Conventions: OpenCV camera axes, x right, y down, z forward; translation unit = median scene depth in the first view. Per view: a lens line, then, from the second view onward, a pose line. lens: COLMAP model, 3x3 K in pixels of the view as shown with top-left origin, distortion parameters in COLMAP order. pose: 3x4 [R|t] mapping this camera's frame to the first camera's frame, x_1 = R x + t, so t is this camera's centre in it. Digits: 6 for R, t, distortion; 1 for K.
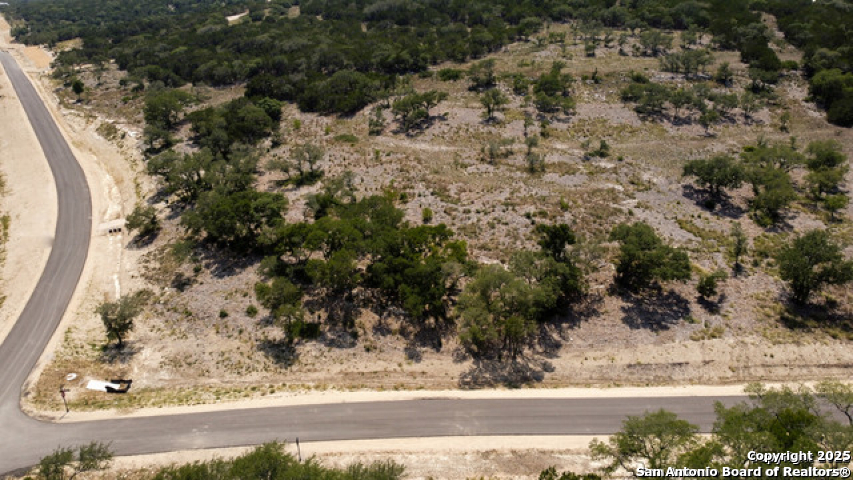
lens RADIAL K [[634.8, 0, 426.5], [0, 634.8, 240.0], [0, 0, 1]] dist [-0.002541, 0.001097]
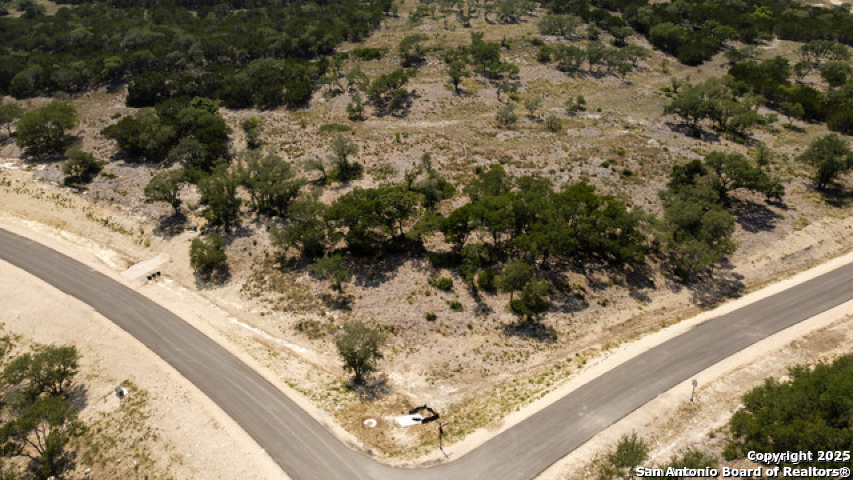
lens RADIAL K [[634.8, 0, 426.5], [0, 634.8, 240.0], [0, 0, 1]] dist [-0.002541, 0.001097]
pose [[0.866355, -0.215729, 0.450432, -0.760504], [0.203512, 0.976113, 0.076065, -0.069461], [-0.456082, 0.025769, 0.889564, 0.179320]]
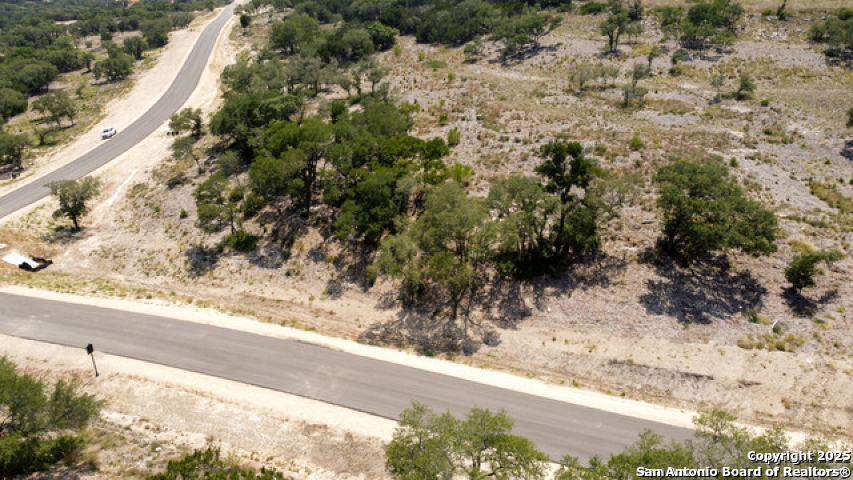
lens RADIAL K [[634.8, 0, 426.5], [0, 634.8, 240.0], [0, 0, 1]] dist [-0.002541, 0.001097]
pose [[0.931525, 0.151689, -0.330532, 0.300763], [-0.147527, 0.988335, 0.037800, 0.072716], [0.332410, 0.013551, 0.943038, 0.303251]]
